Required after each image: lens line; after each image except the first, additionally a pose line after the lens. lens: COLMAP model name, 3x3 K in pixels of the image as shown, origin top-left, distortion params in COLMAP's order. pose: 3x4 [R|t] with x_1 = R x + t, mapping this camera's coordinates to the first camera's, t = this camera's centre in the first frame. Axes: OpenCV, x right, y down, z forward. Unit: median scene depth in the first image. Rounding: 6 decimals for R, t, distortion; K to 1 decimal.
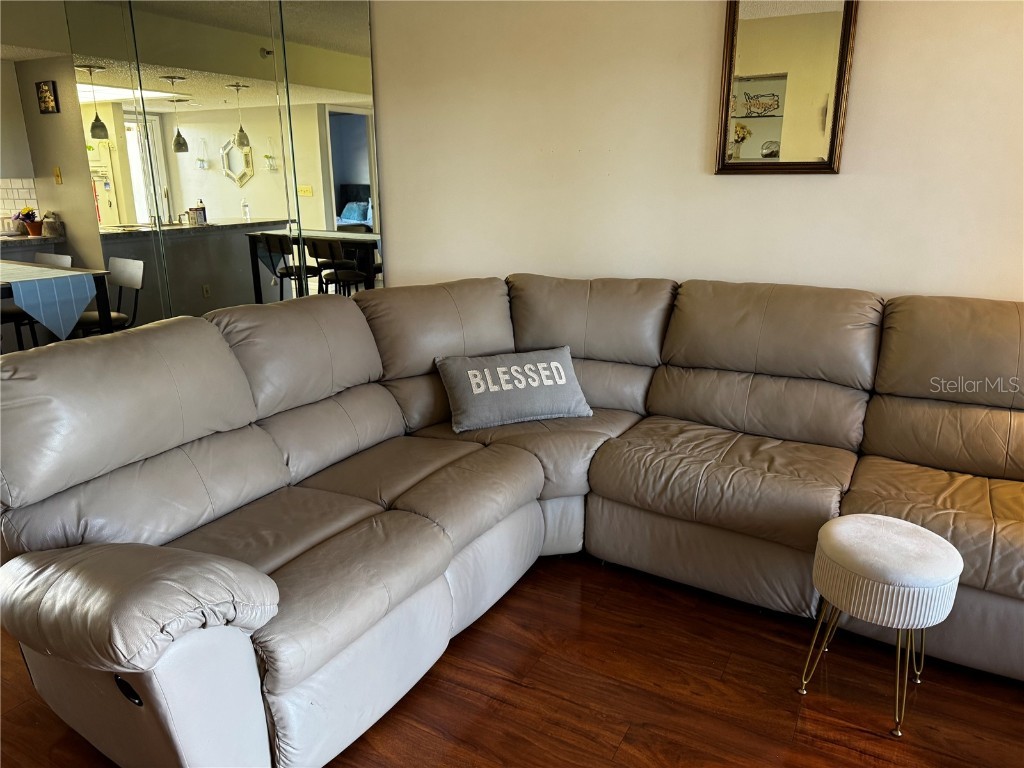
lens RADIAL K [[737.1, 0, 513.1], [0, 737.1, 383.7], [0, 0, 1]] dist [0.100502, -0.154133]
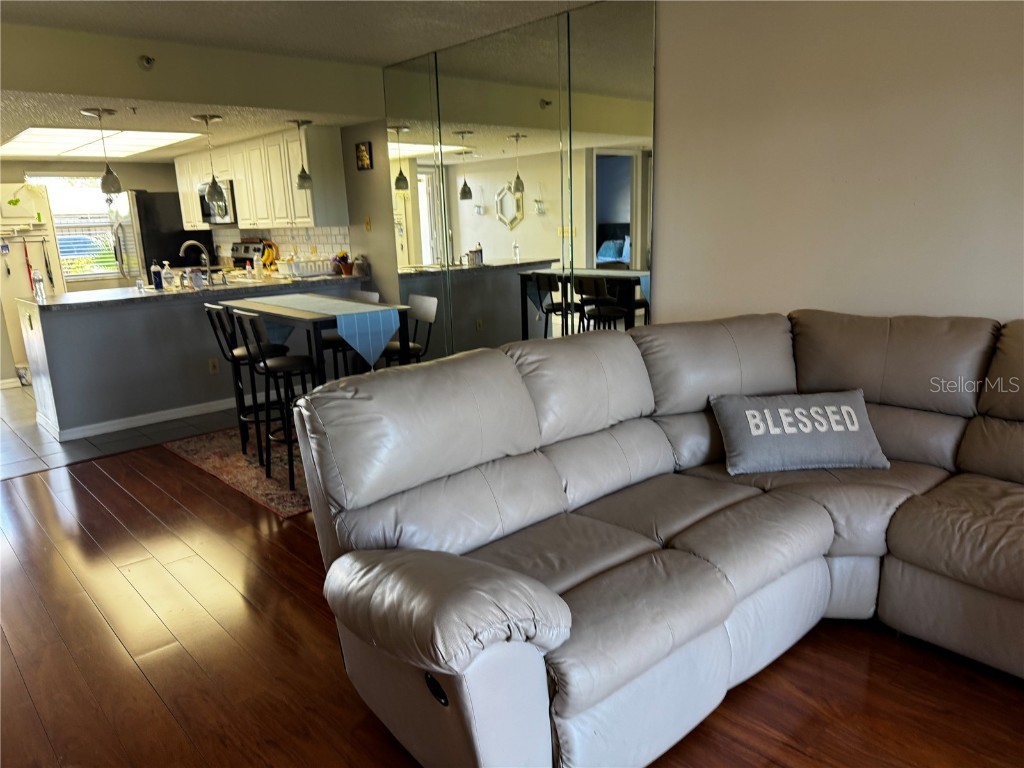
lens RADIAL K [[737.1, 0, 513.1], [0, 737.1, 383.7], [0, 0, 1]] dist [0.100502, -0.154133]
pose [[0.947563, 0.039722, -0.317091, -0.041842], [-0.054736, 0.997755, -0.038578, 0.001266], [0.314847, 0.053912, 0.947610, -0.009069]]
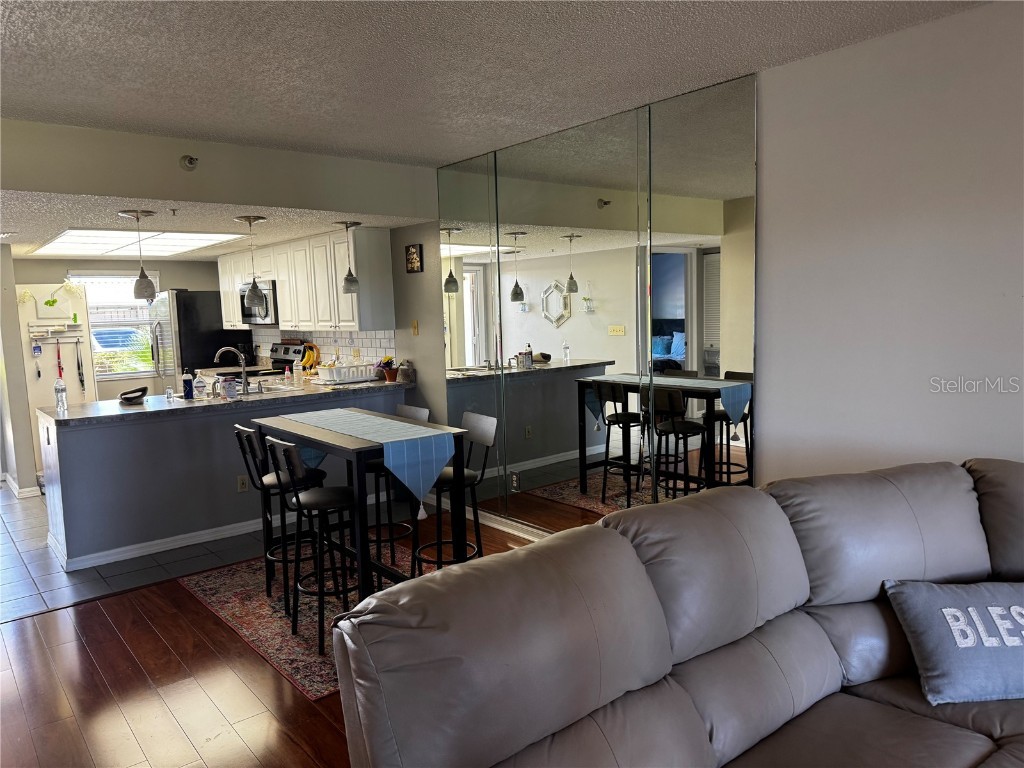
lens RADIAL K [[731.8, 0, 500.6], [0, 731.8, 379.9], [0, 0, 1]] dist [0.132653, -0.184847]
pose [[0.927594, 0.008338, -0.373497, -0.182272], [-0.071579, 0.985196, -0.155774, -0.088145], [0.366669, 0.171230, 0.914459, 0.163798]]
